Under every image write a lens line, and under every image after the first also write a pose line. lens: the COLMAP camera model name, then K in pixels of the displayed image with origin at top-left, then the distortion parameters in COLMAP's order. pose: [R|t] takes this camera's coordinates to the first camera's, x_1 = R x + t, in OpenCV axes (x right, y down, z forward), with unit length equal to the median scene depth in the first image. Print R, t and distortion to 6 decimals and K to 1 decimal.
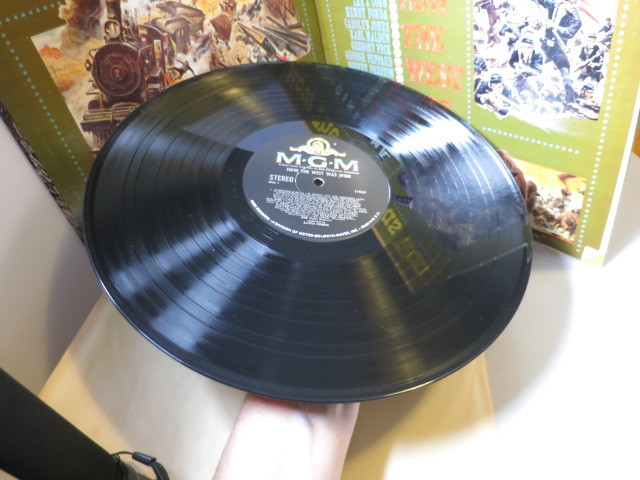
lens RADIAL K [[414.5, 0, 305.8], [0, 414.5, 265.6], [0, 0, 1]] dist [-0.026965, -0.004278]
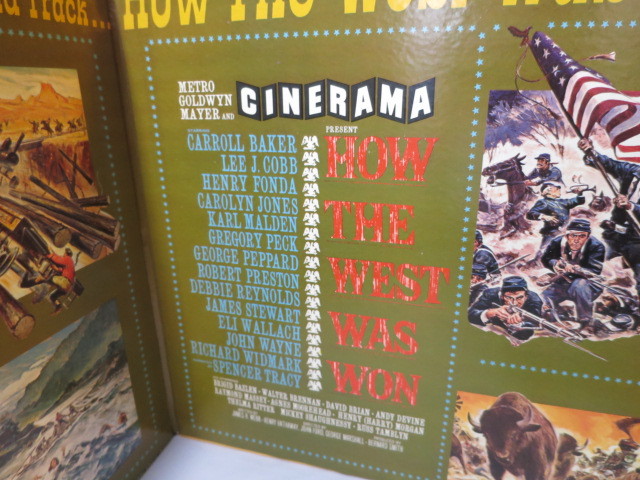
lens RADIAL K [[456.5, 0, 324.4], [0, 456.5, 237.1], [0, 0, 1]] dist [-0.058240, 0.014729]
pose [[0.828748, 0.000819, 0.559622, -0.114115], [0.264814, 0.880380, -0.393453, -0.308532], [-0.493002, 0.474269, 0.729396, 0.581371]]
